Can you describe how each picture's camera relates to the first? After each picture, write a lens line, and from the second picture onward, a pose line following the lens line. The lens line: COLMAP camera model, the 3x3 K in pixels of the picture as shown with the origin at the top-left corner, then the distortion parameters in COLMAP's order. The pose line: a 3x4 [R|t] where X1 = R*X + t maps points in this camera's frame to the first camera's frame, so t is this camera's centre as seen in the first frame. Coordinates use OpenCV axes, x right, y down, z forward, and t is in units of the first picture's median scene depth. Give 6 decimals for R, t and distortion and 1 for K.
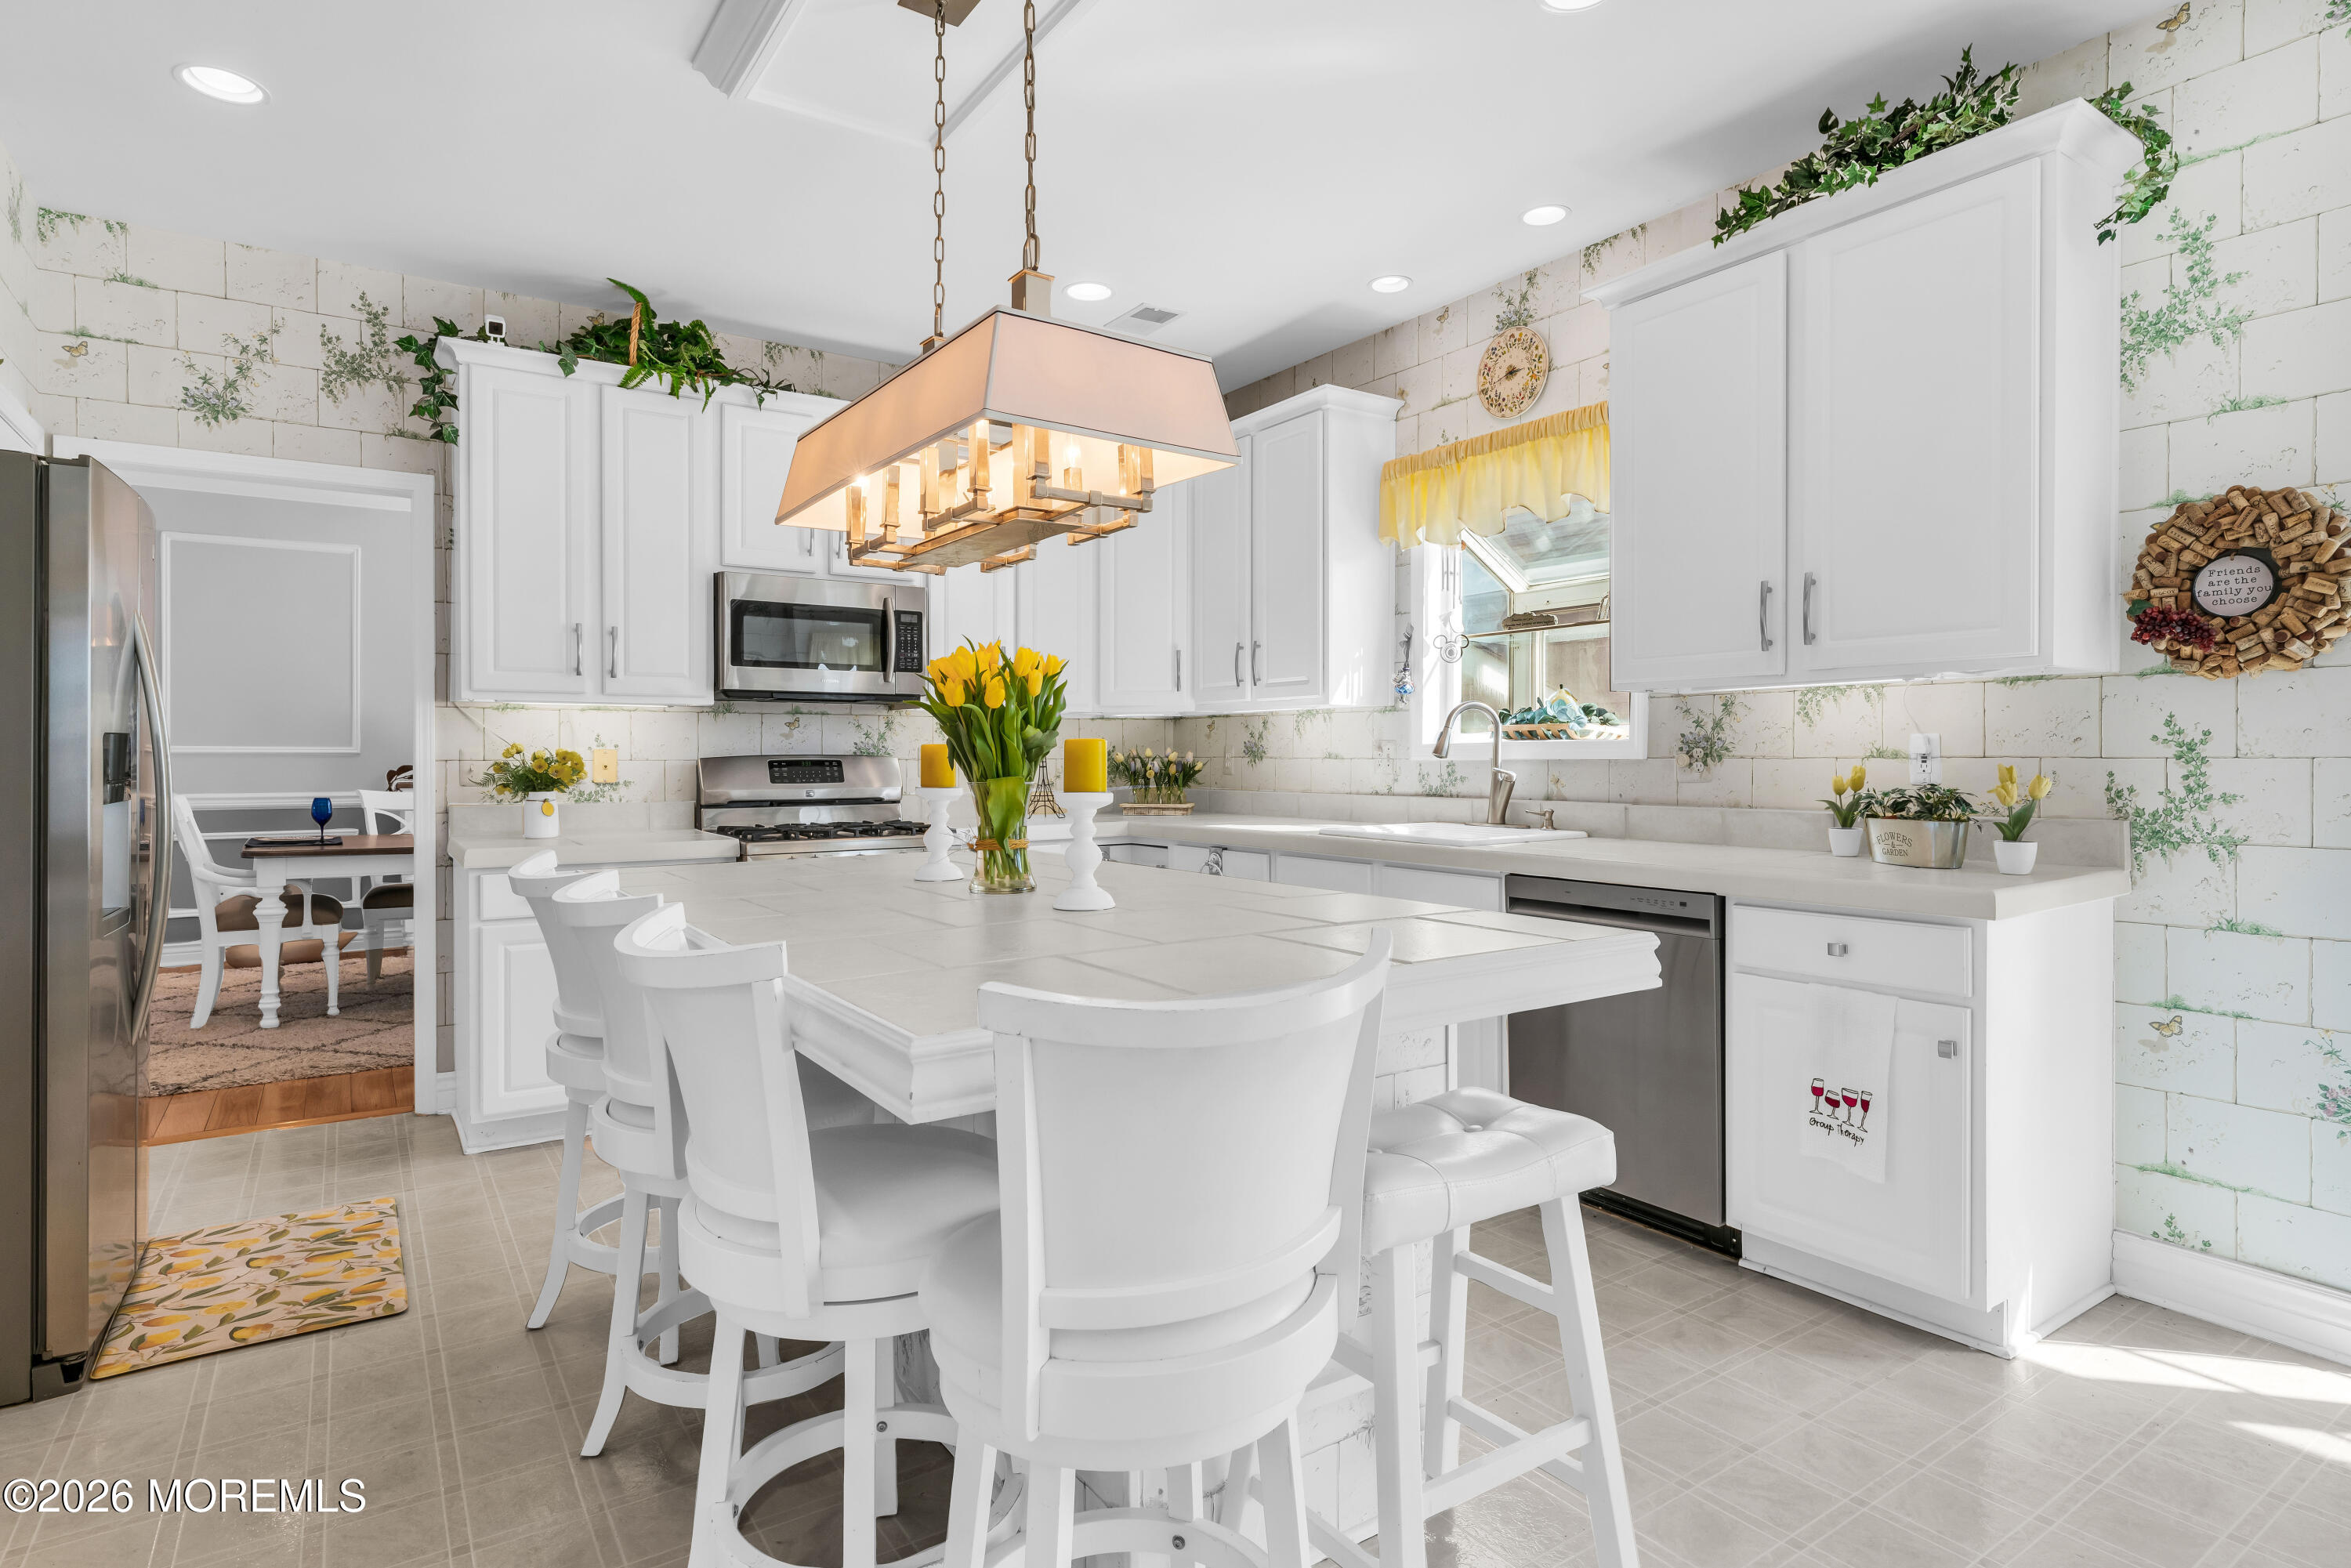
lens RADIAL K [[1217.1, 0, 1176.5], [0, 1217.1, 768.5], [0, 0, 1]] dist [0.000005, -0.003190]
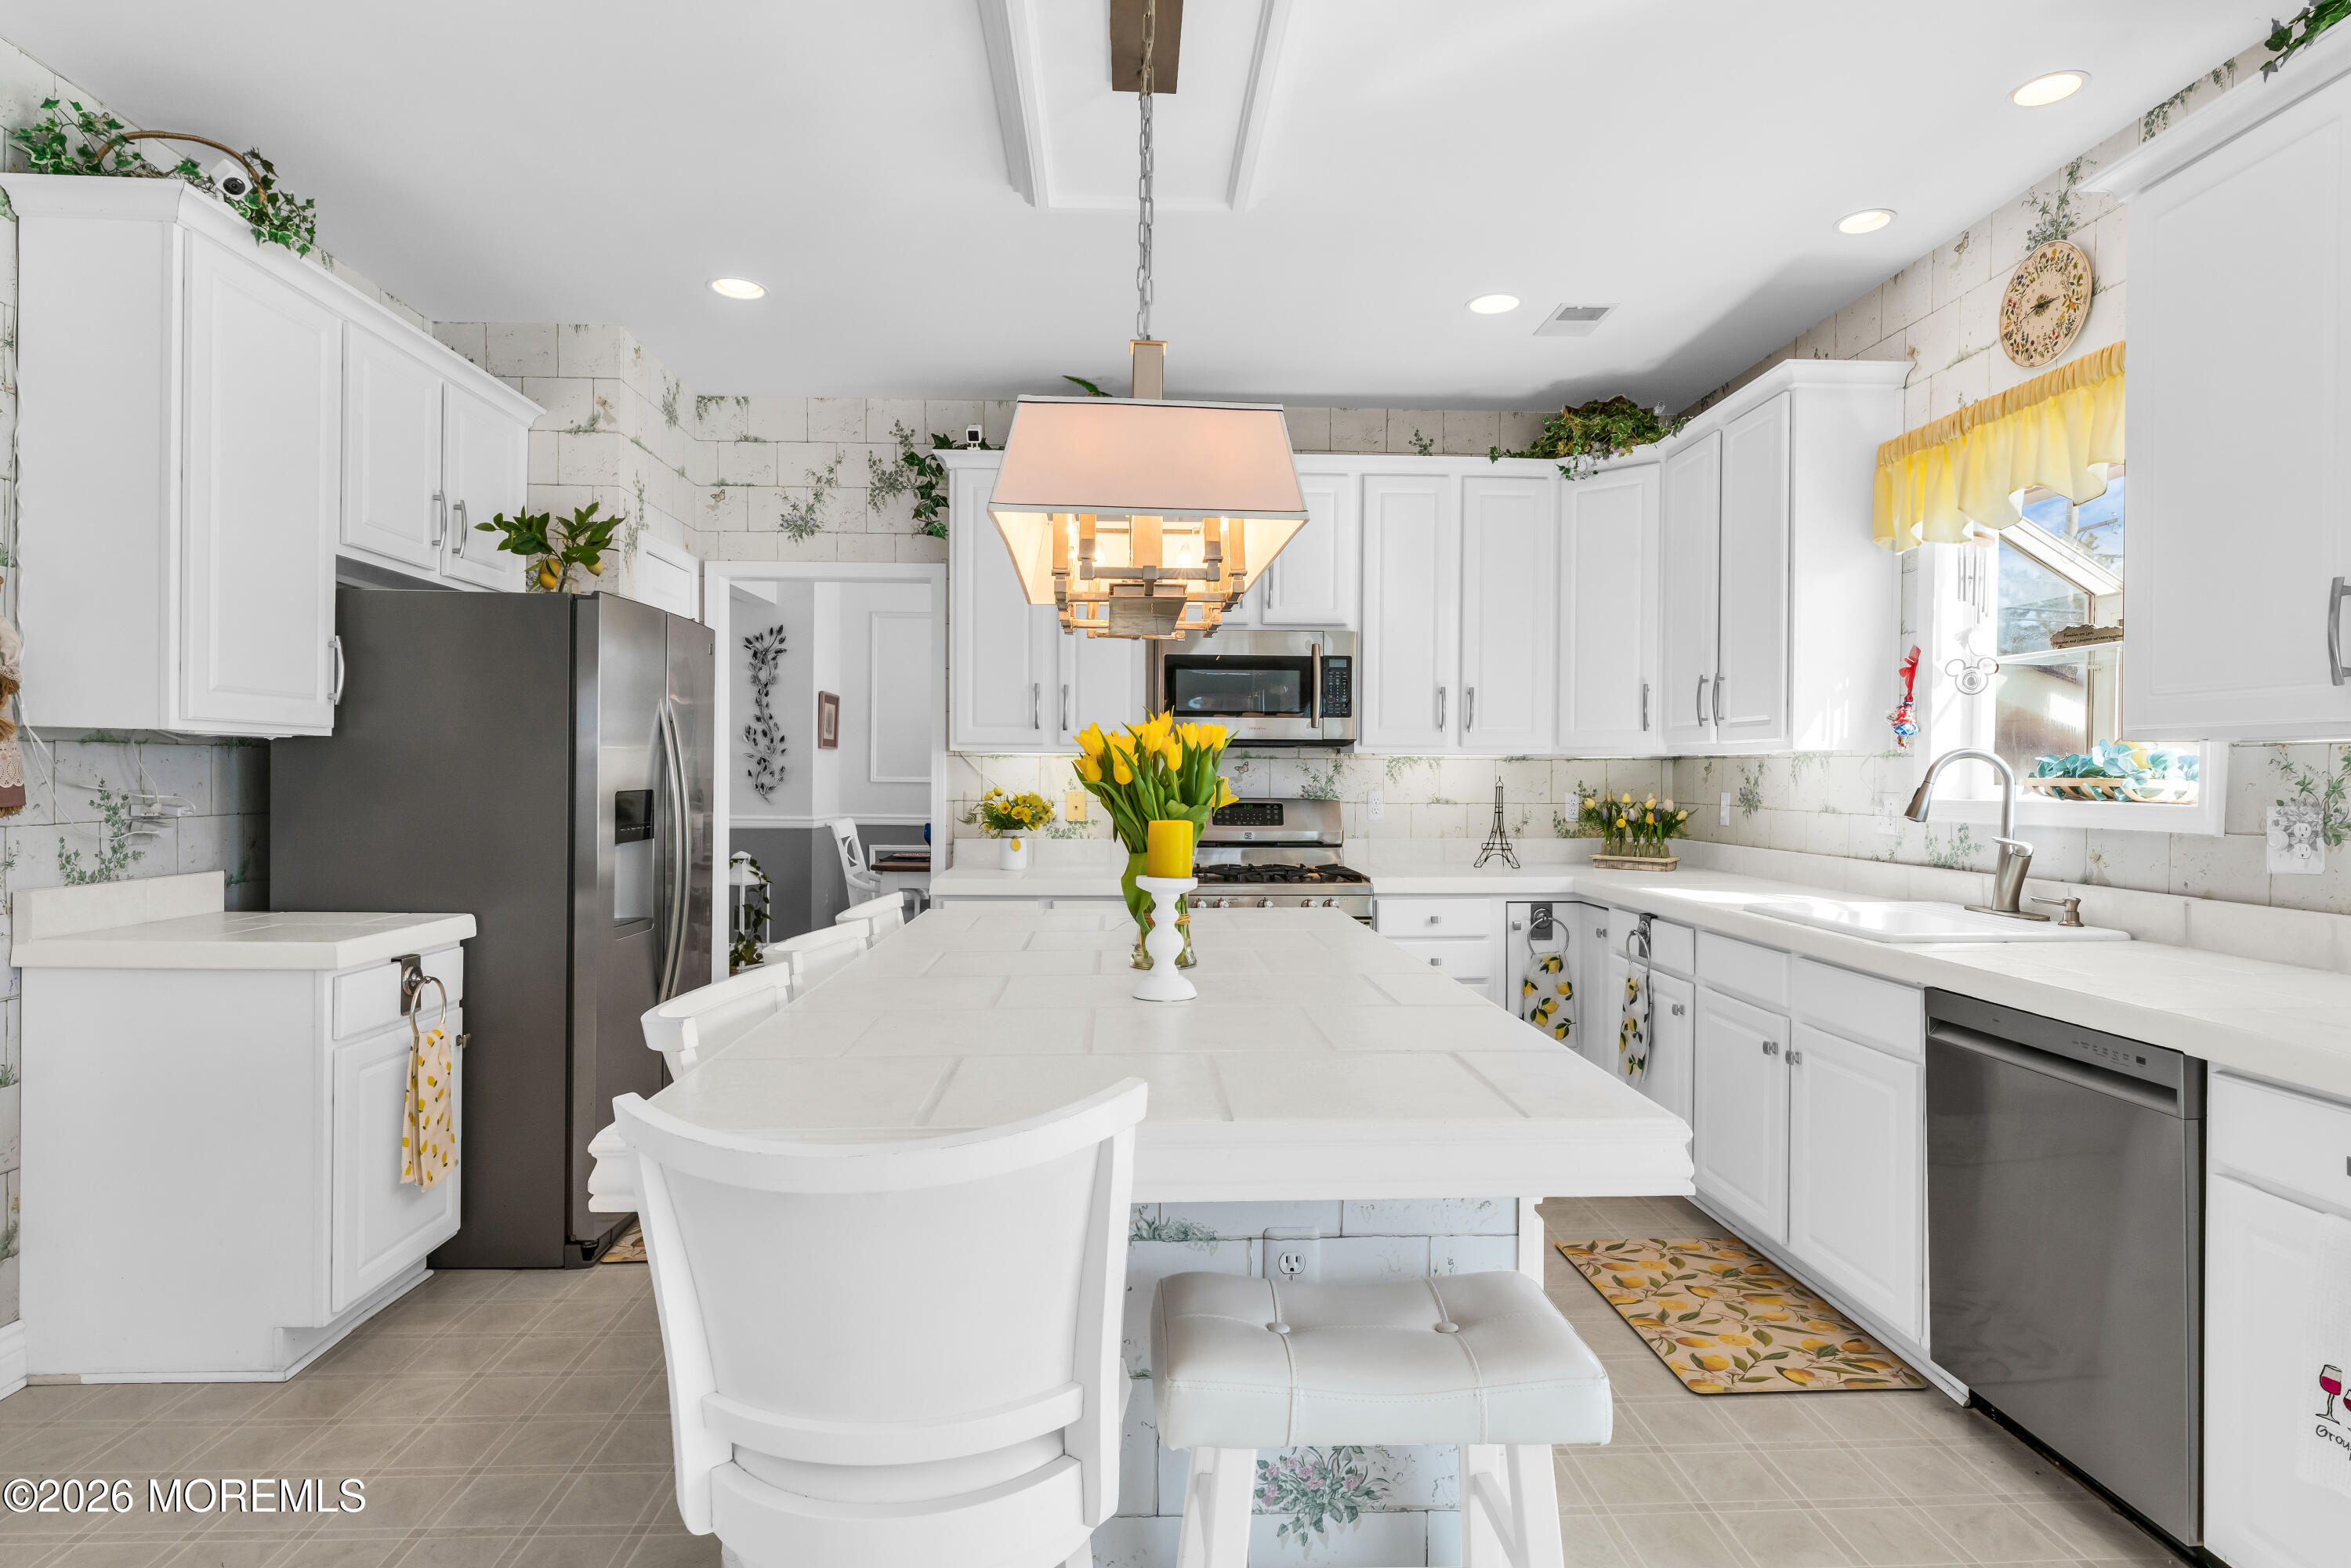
lens RADIAL K [[1217.1, 0, 1179.7], [0, 1217.1, 789.0], [0, 0, 1]] dist [0.000005, -0.003190]
pose [[0.853827, 0.013263, -0.520389, 0.216465], [-0.012750, 0.999908, 0.004564, -0.026640], [0.520402, 0.002738, 0.853917, 0.093613]]
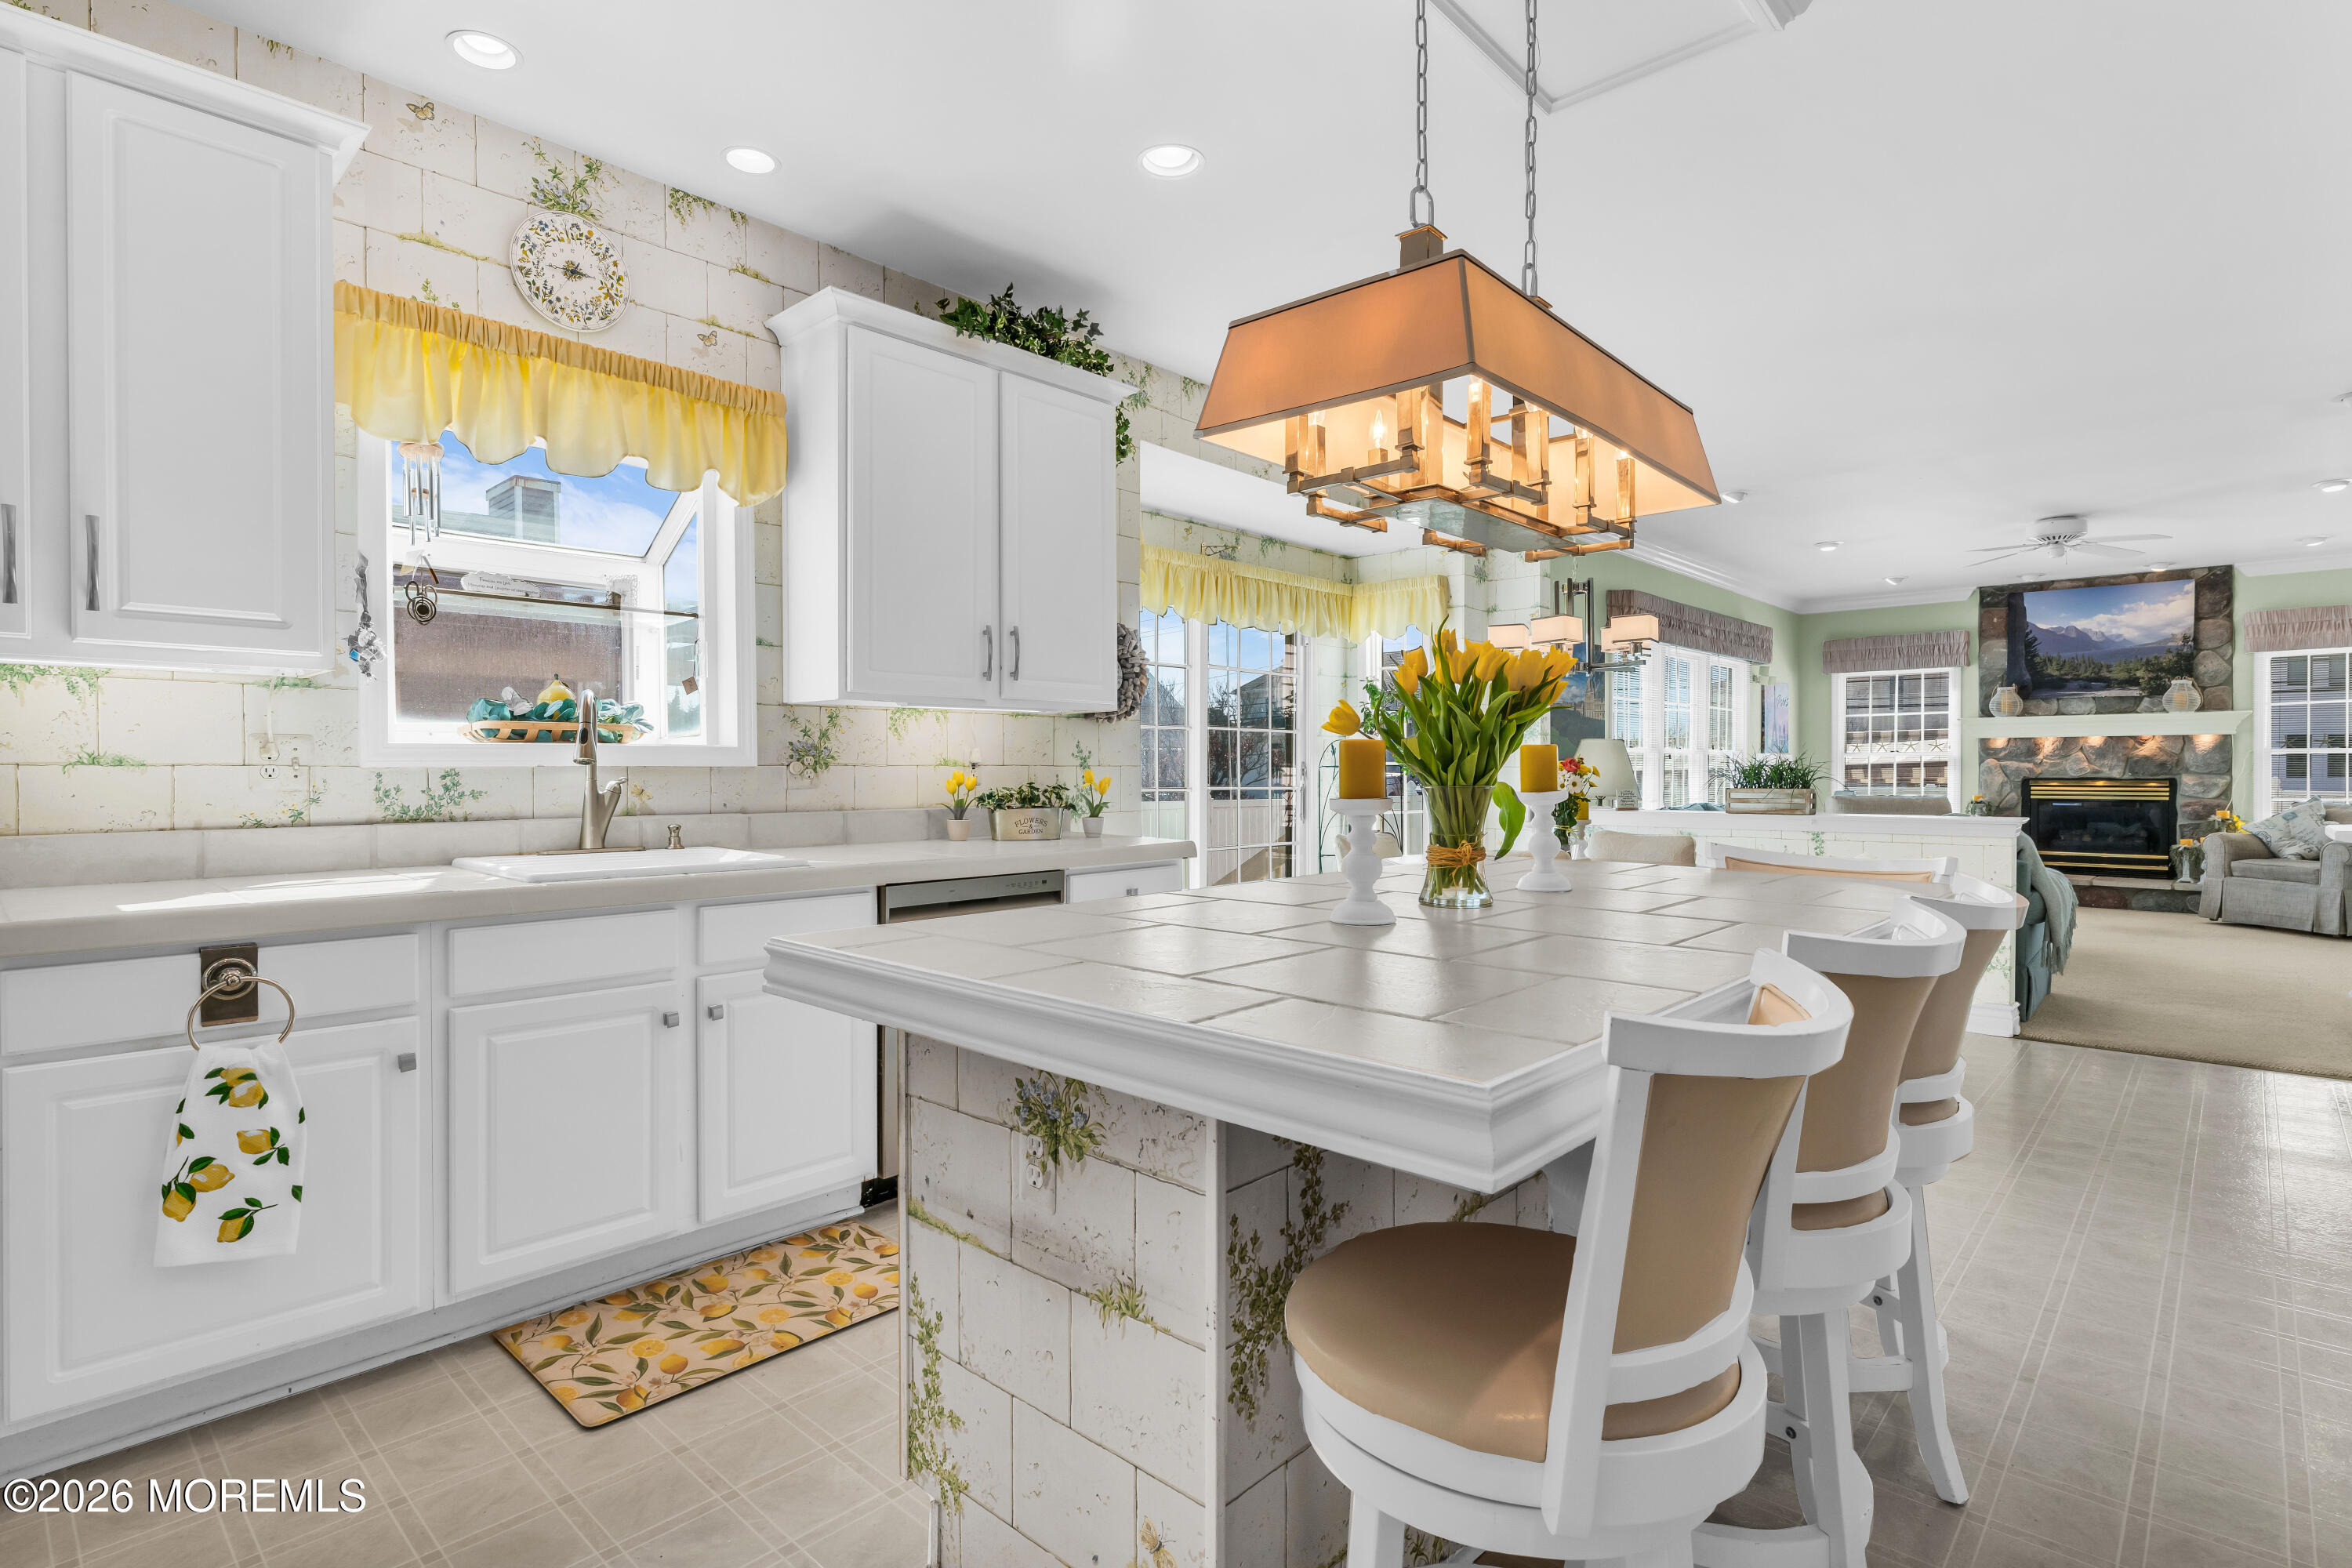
lens RADIAL K [[1163.2, 0, 1155.7], [0, 1163.2, 784.2], [0, 0, 1]] dist [-0.000738, -0.000652]
pose [[-0.208543, -0.010667, 0.977955, -0.539194], [0.009772, 0.999868, 0.012990, -0.002378], [-0.977964, 0.012265, -0.208411, 0.797752]]
